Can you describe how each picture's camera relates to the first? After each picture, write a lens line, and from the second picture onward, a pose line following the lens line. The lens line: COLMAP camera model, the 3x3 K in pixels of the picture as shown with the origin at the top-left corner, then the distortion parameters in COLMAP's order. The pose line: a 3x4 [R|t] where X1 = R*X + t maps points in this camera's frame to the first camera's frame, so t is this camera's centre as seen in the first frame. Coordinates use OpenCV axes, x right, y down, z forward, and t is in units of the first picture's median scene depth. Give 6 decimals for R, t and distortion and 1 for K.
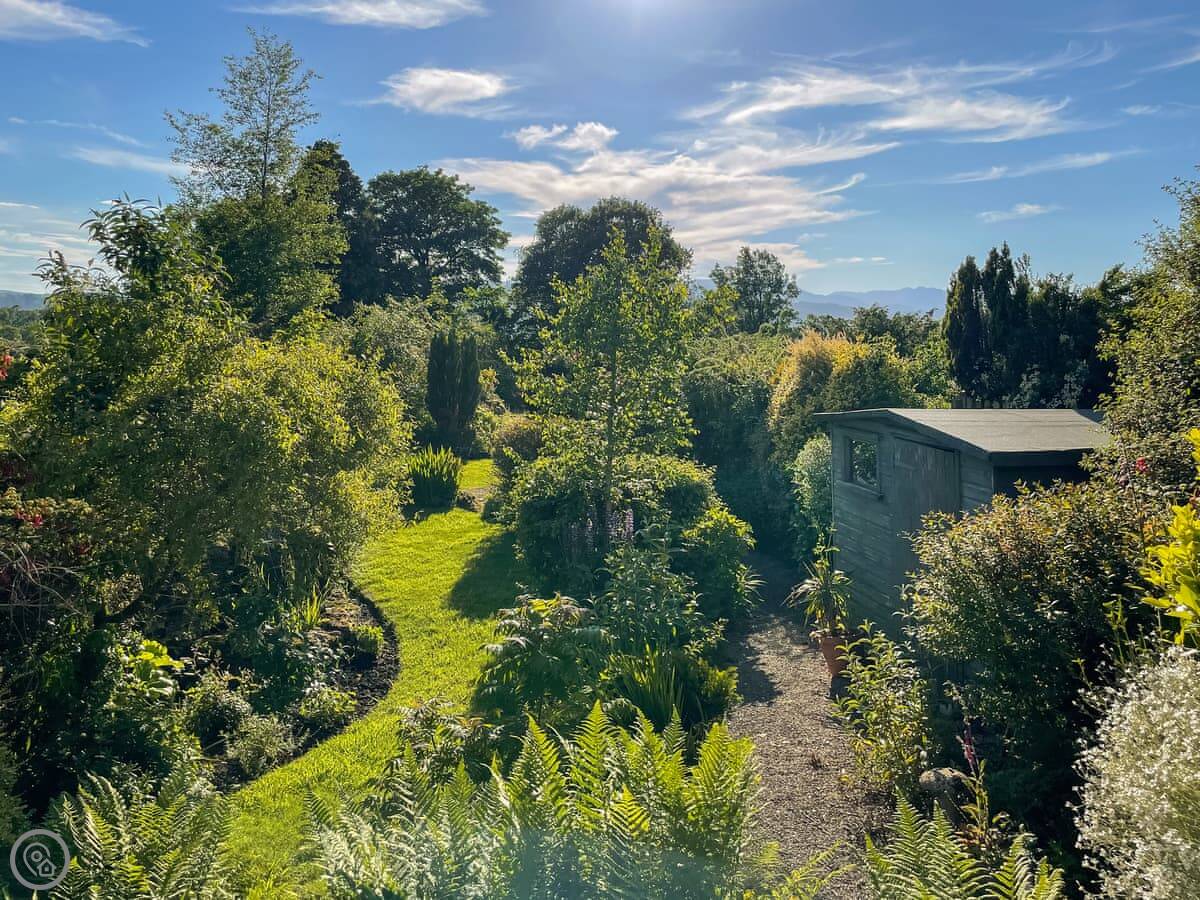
lens RADIAL K [[836.1, 0, 597.5], [0, 836.1, 445.1], [0, 0, 1]] dist [0.005016, -0.004009]
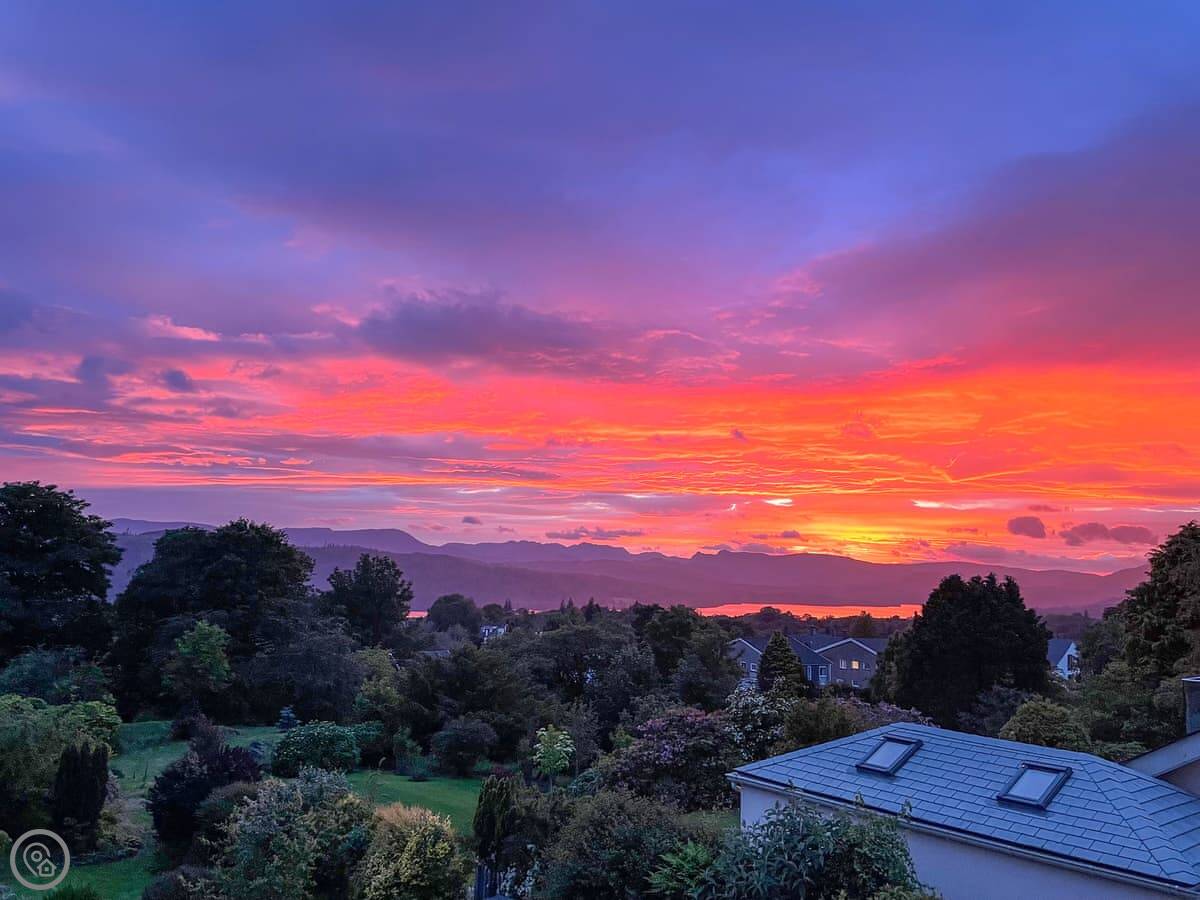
lens RADIAL K [[836.1, 0, 598.7], [0, 836.1, 442.6], [0, 0, 1]] dist [0.005016, -0.004009]
pose [[0.902649, 0.100399, 0.418503, -0.024316], [0.028649, 0.956235, -0.291192, -0.068701], [-0.429423, 0.274834, 0.860269, -0.138083]]
